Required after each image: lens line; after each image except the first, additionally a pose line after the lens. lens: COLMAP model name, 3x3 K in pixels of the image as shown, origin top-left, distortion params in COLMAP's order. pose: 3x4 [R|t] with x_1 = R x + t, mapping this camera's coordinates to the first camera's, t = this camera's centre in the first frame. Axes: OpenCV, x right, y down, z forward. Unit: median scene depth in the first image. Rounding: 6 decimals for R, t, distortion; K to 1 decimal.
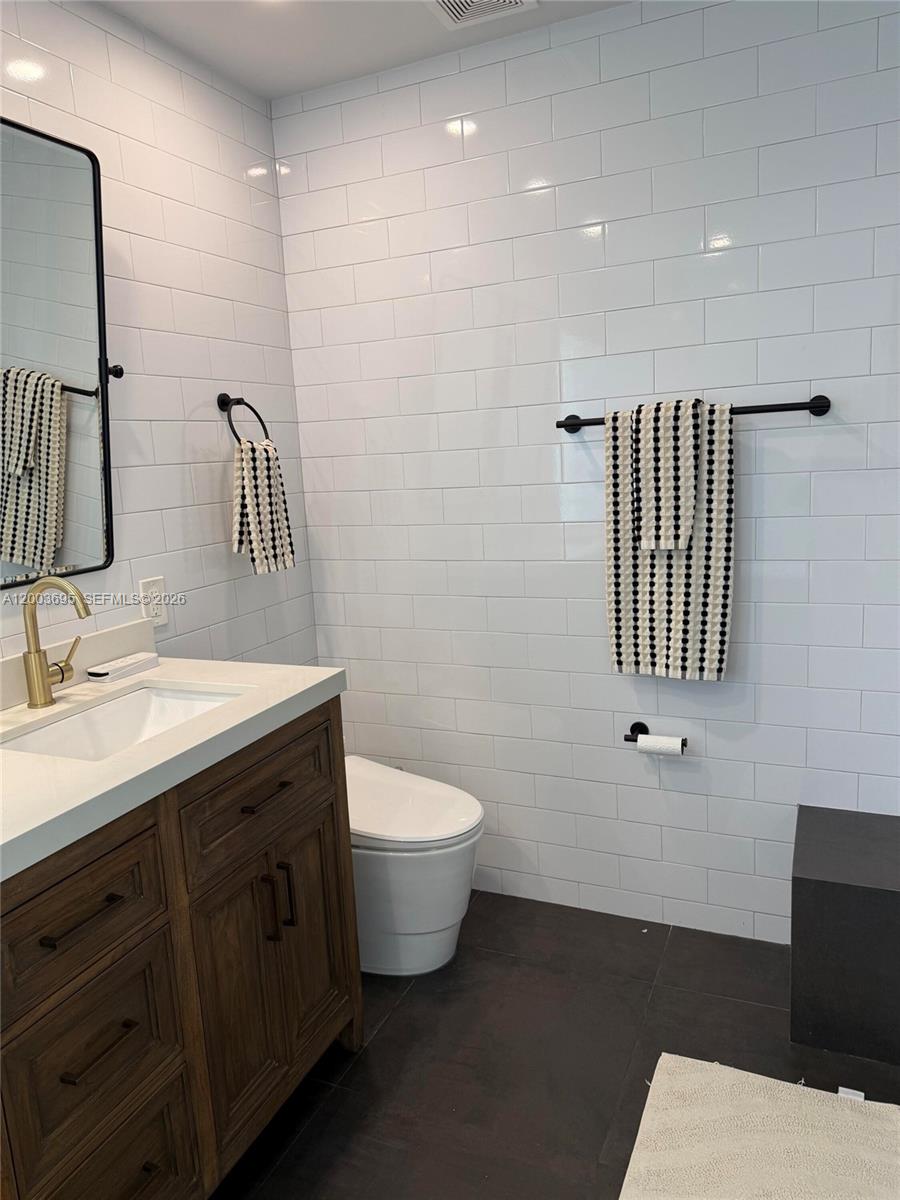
lens RADIAL K [[835.2, 0, 450.0], [0, 835.2, 600.0], [0, 0, 1]] dist [0.102731, -0.159800]
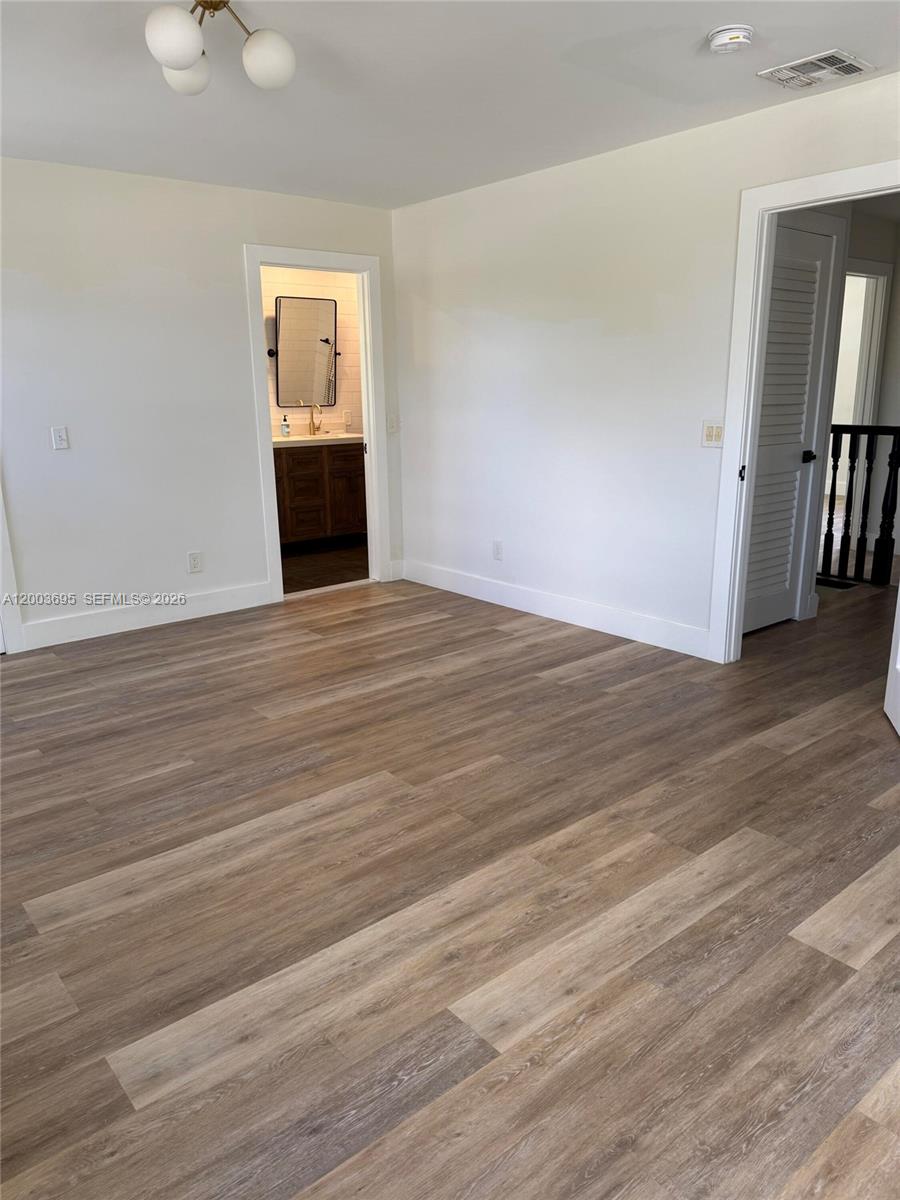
lens RADIAL K [[835.2, 0, 450.0], [0, 835.2, 600.0], [0, 0, 1]] dist [0.102731, -0.159800]
pose [[0.896580, 0.154377, -0.415104, 2.283454], [-0.119192, 0.986809, 0.109552, 0.447611], [0.426541, -0.048745, 0.903154, -2.891998]]
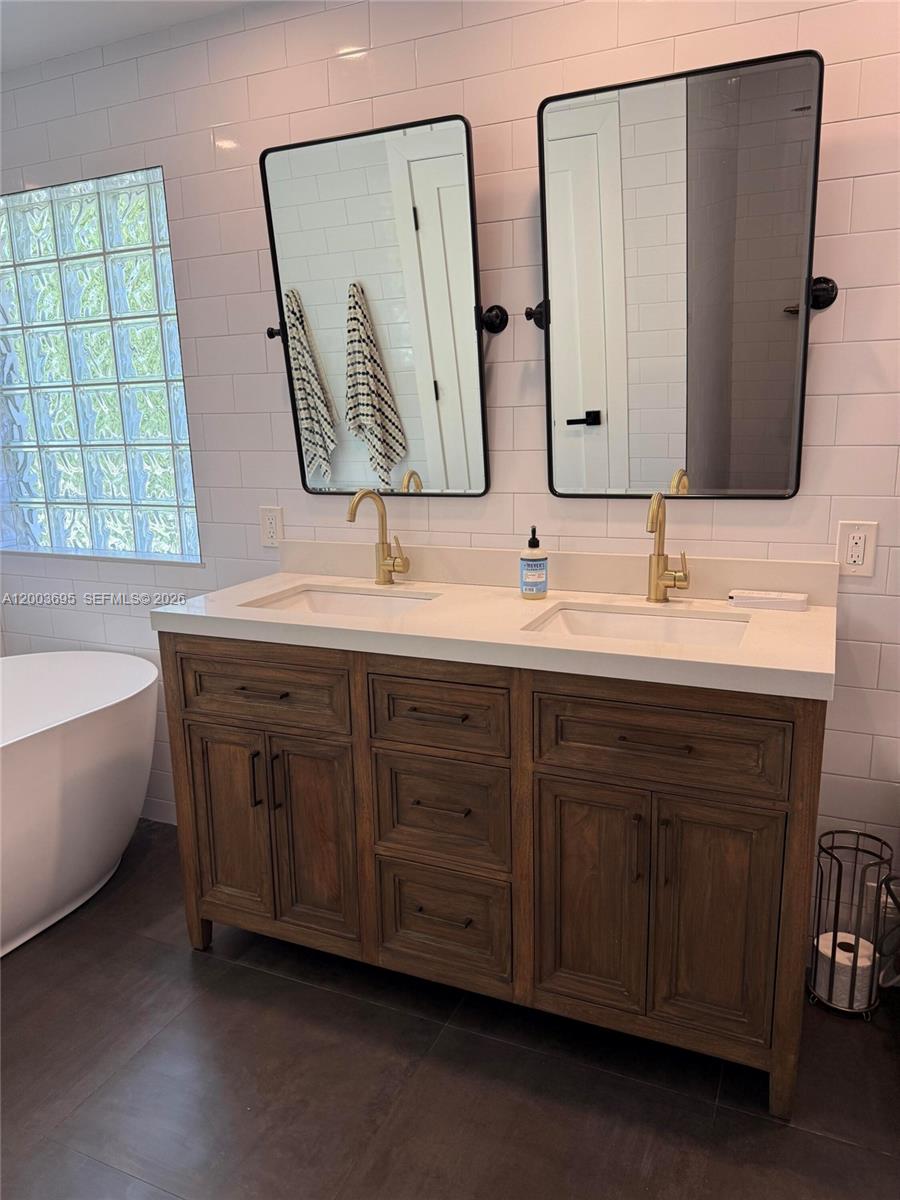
lens RADIAL K [[835.2, 0, 450.0], [0, 835.2, 600.0], [0, 0, 1]] dist [0.102731, -0.159800]
pose [[-0.005933, 0.266356, -0.963857, 0.733868], [-0.156718, 0.951715, 0.263965, -0.158478], [0.987626, 0.152620, 0.036096, 0.759756]]
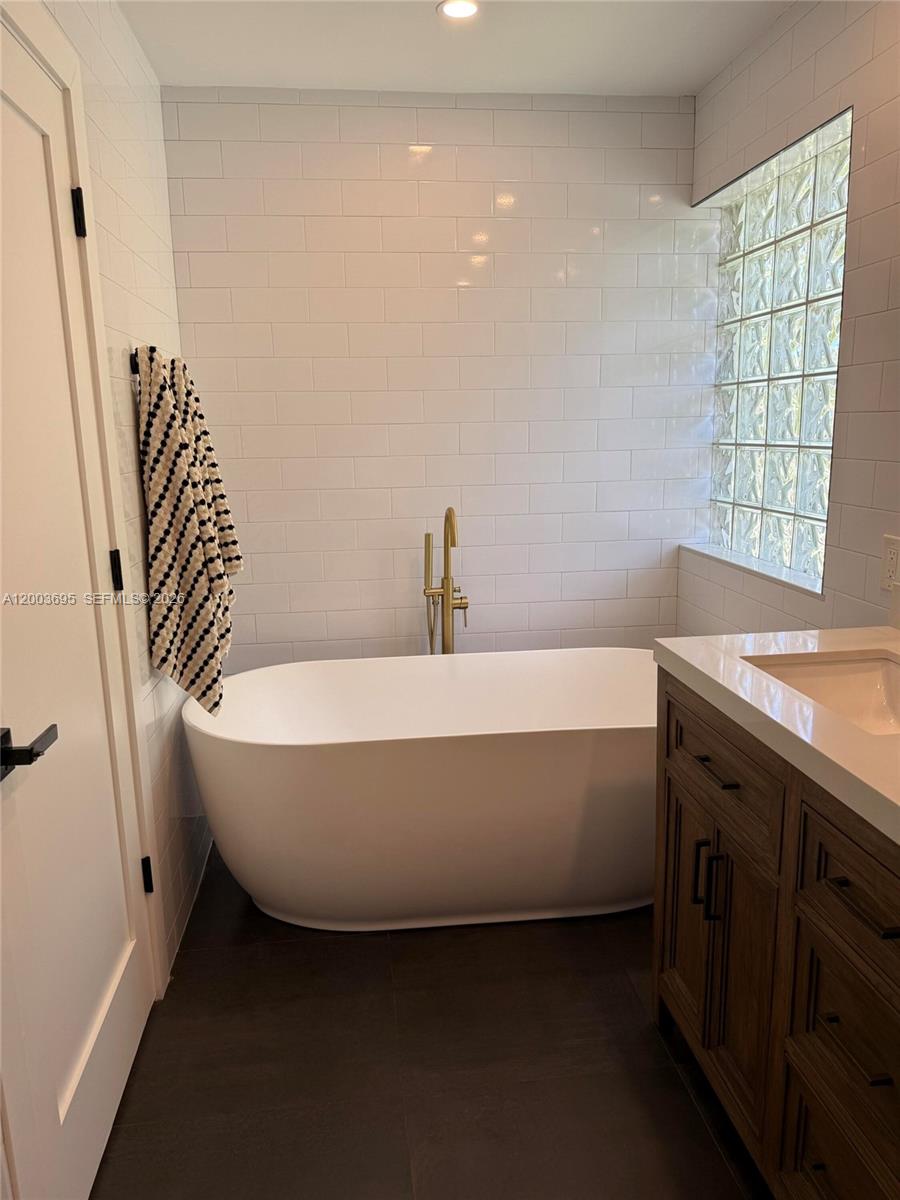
lens RADIAL K [[860.8, 0, 450.0], [0, 860.8, 600.0], [0, 0, 1]] dist [-0.000152, -0.002818]
pose [[-0.860526, 0.177478, -0.477489, 0.280838], [-0.021940, 0.923562, 0.382820, -0.223596], [0.508933, 0.339903, -0.790856, 1.125091]]
